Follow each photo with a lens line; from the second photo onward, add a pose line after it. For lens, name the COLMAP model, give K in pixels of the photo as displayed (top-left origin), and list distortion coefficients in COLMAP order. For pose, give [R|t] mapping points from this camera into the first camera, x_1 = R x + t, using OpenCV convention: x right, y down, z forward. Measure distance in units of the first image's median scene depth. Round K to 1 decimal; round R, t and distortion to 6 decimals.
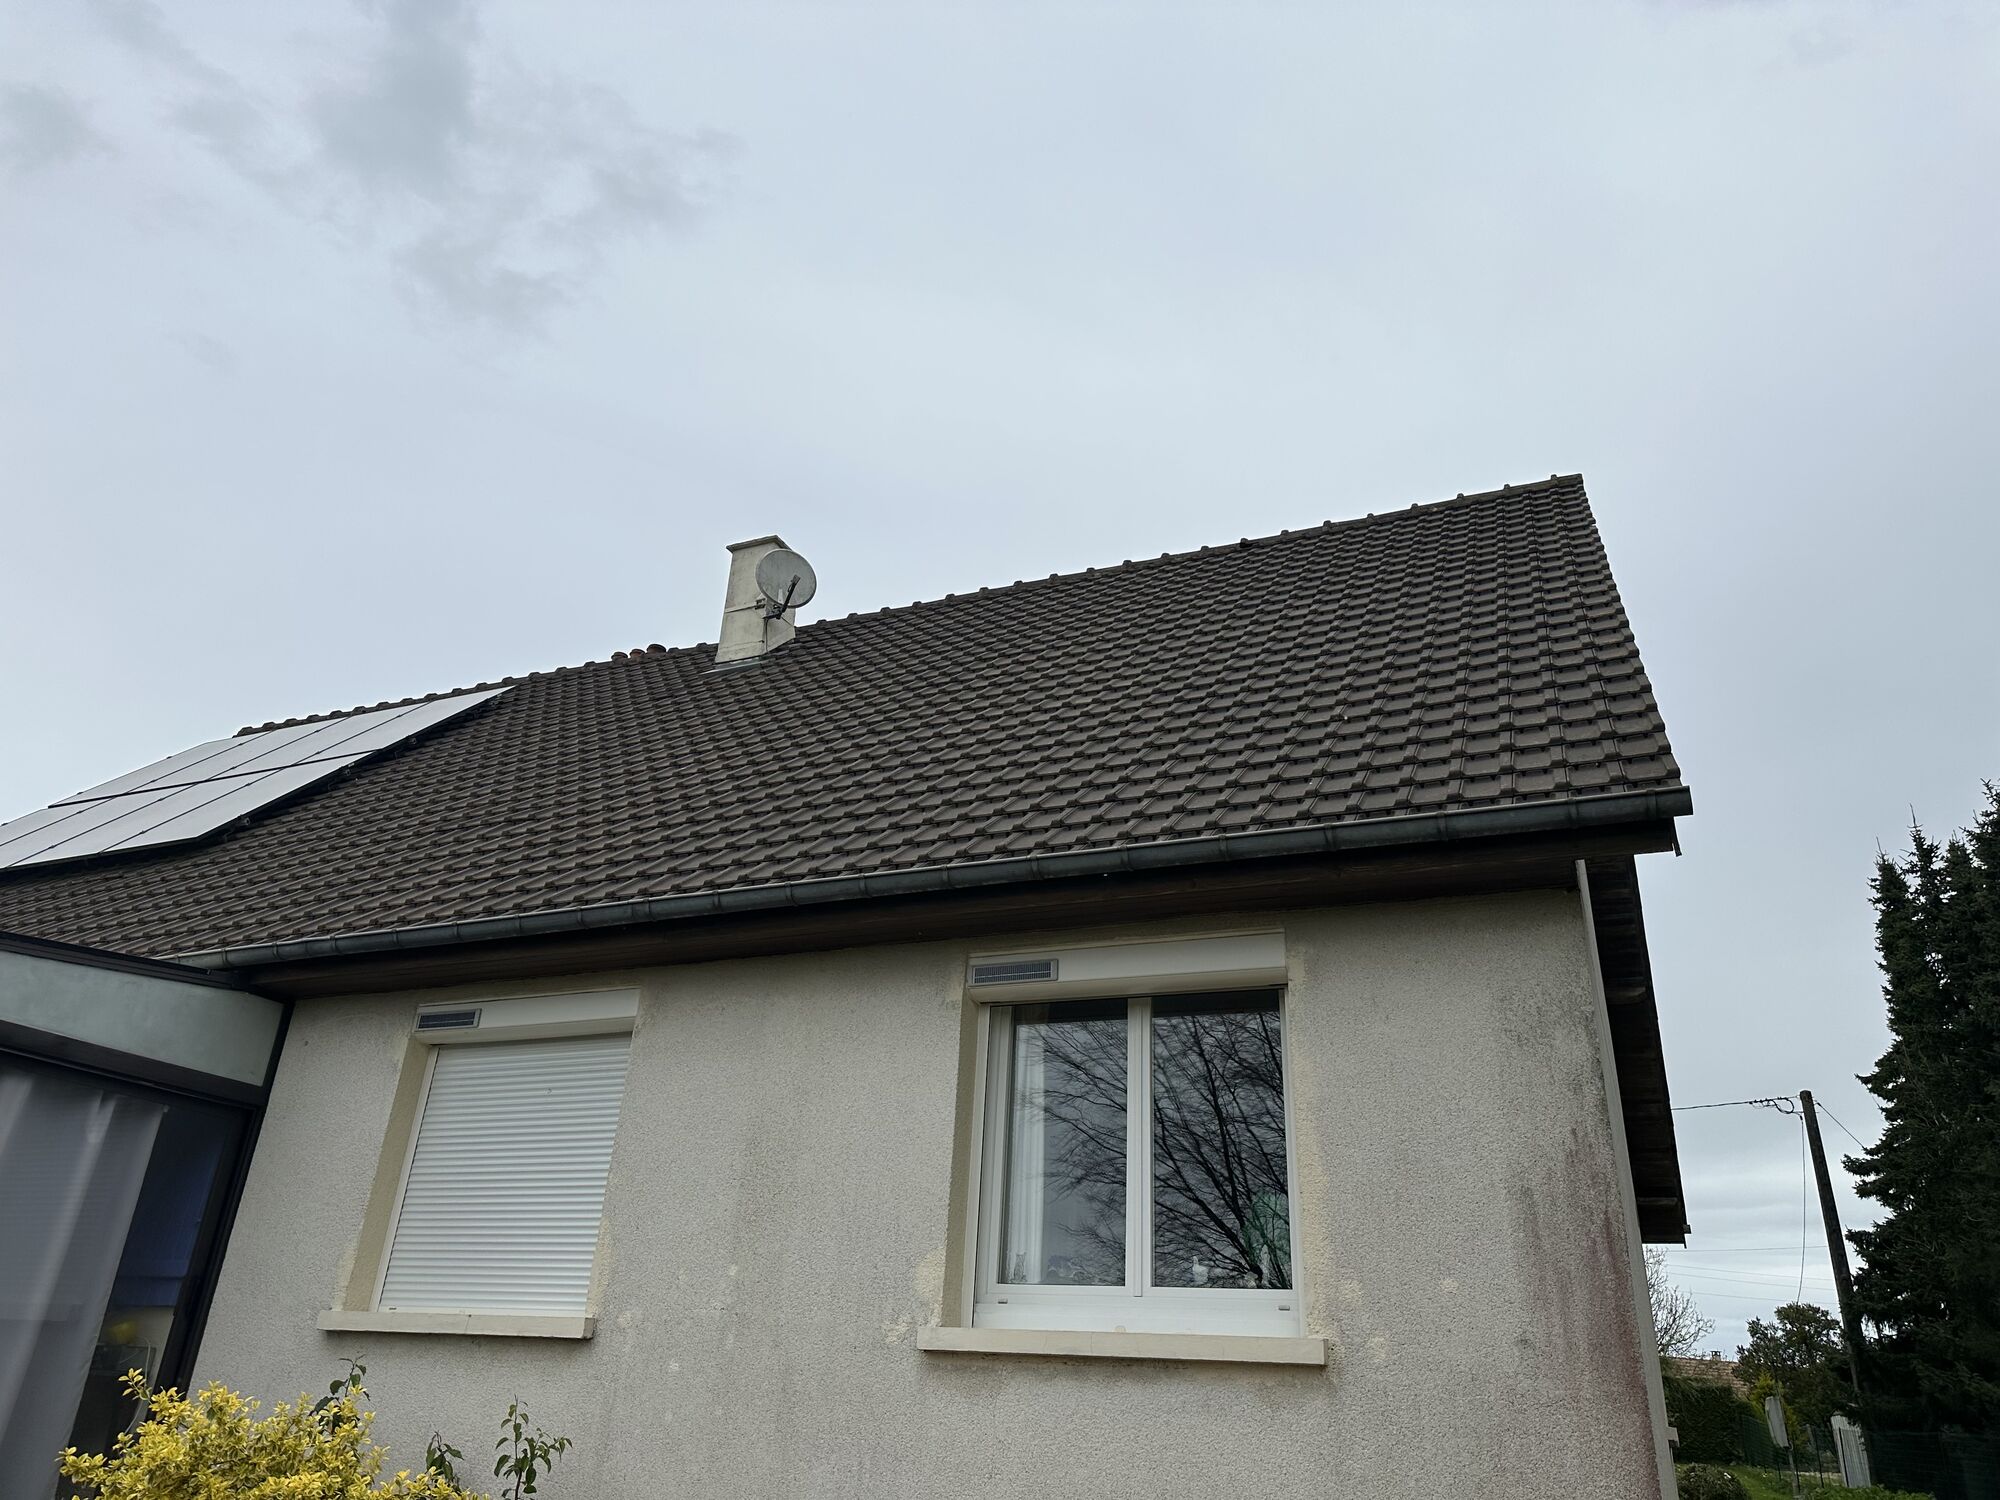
lens RADIAL K [[1416.4, 0, 990.9], [0, 1416.4, 732.5], [0, 0, 1]] dist [0.117168, -0.197955]
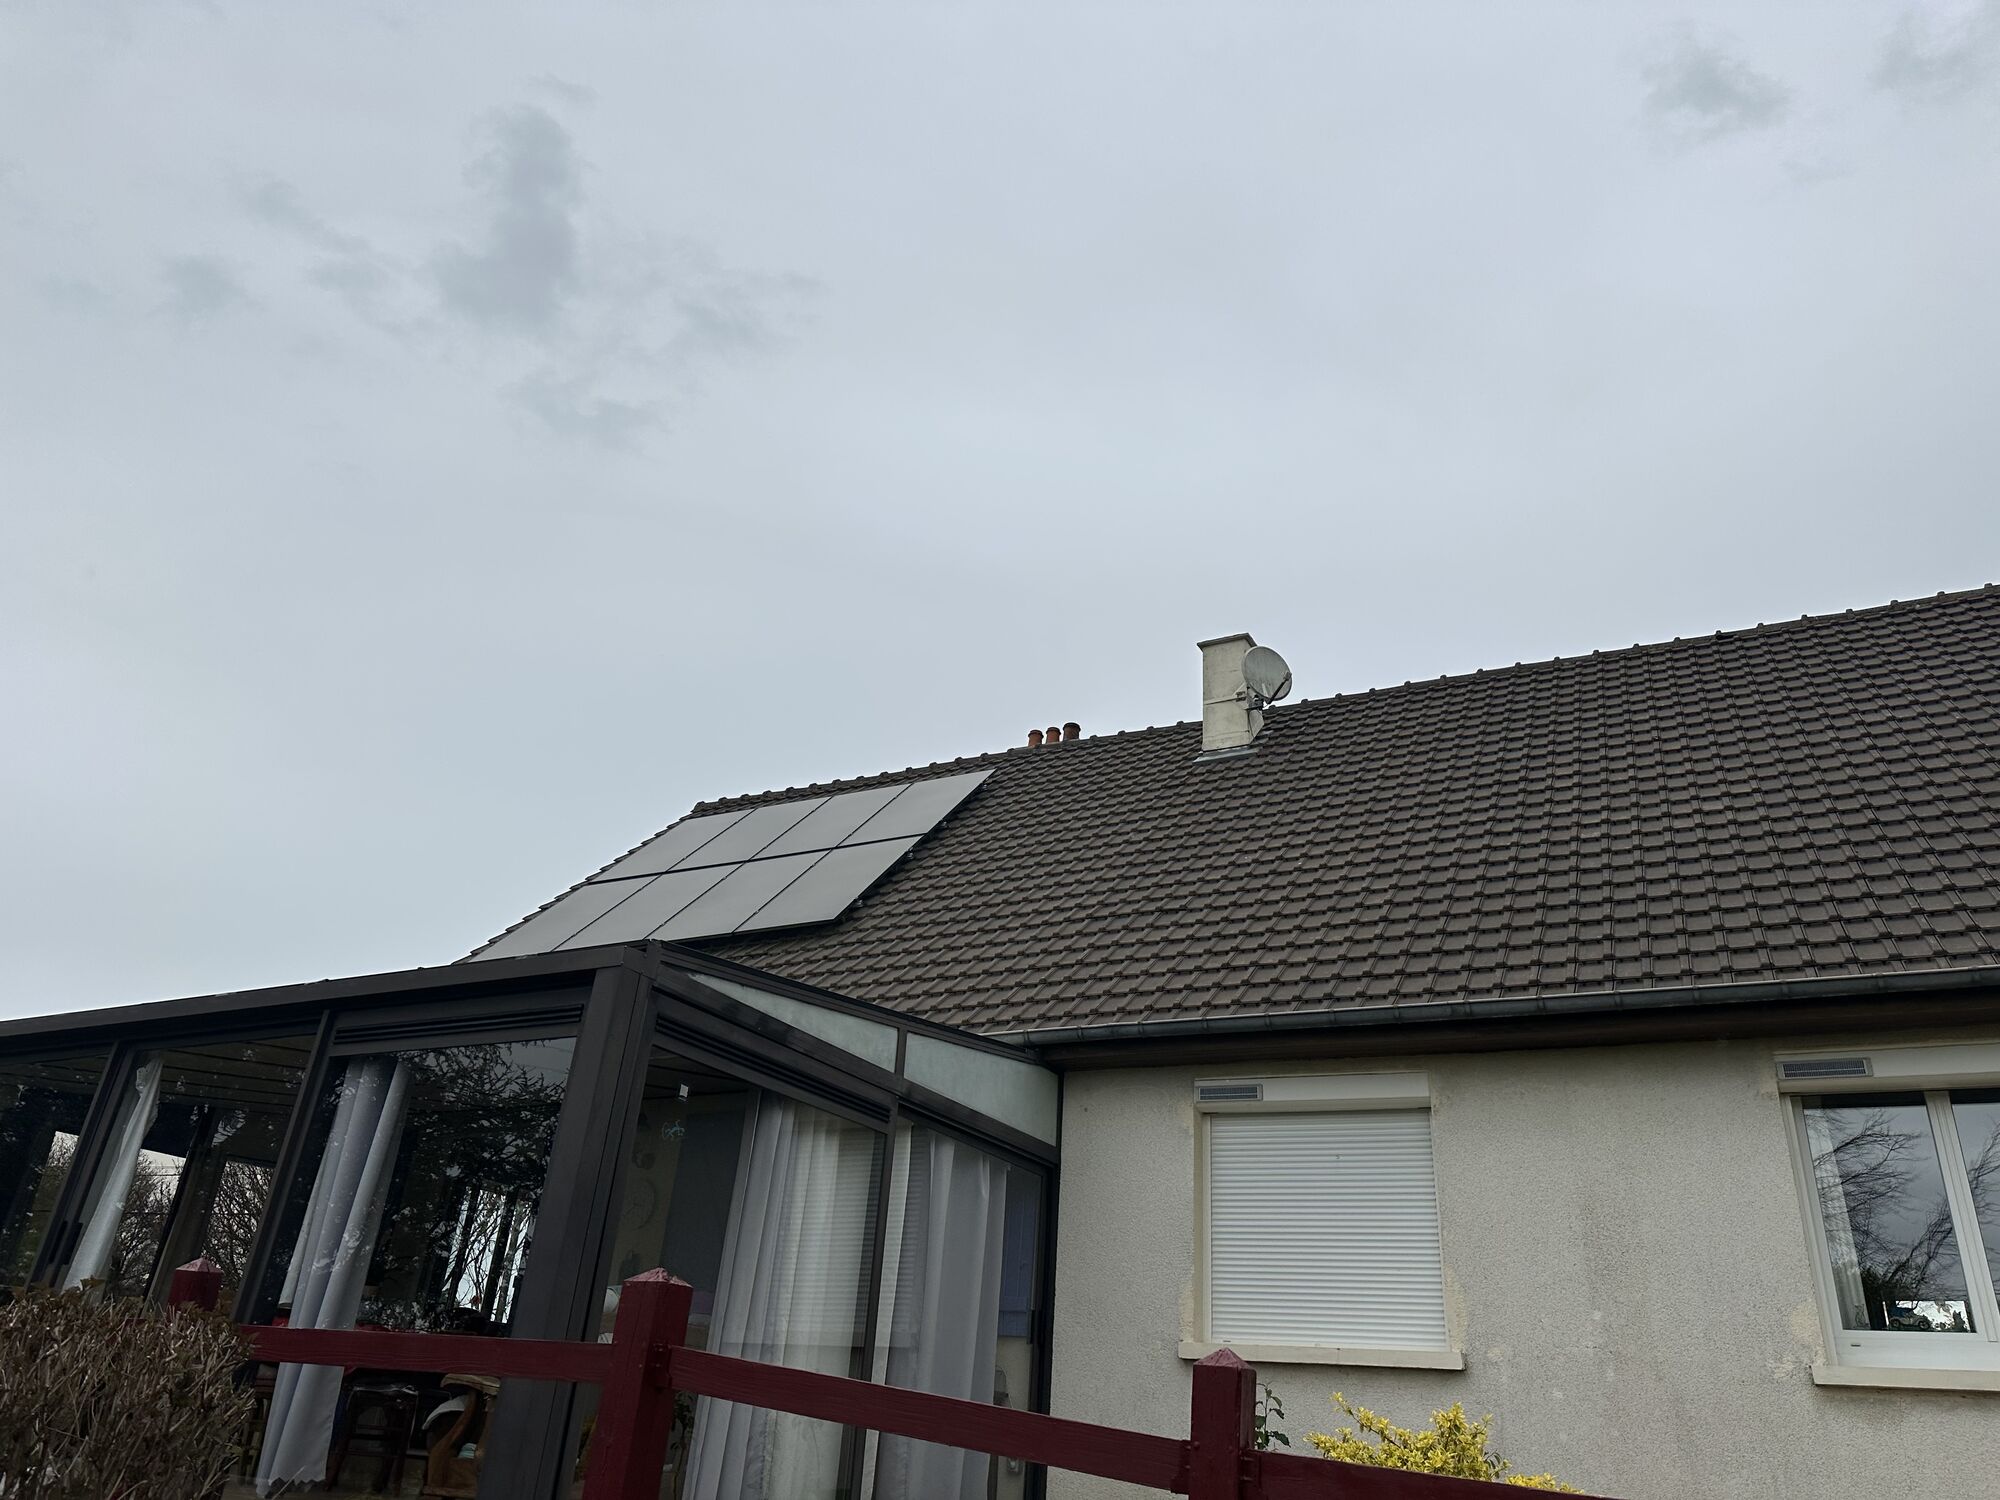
lens RADIAL K [[1416.4, 0, 990.9], [0, 1416.4, 732.5], [0, 0, 1]] dist [0.117168, -0.197955]
pose [[0.997703, -0.012583, -0.066564, -0.626235], [0.011504, 0.999796, -0.016577, -0.102750], [0.066759, 0.015773, 0.997644, -0.250307]]
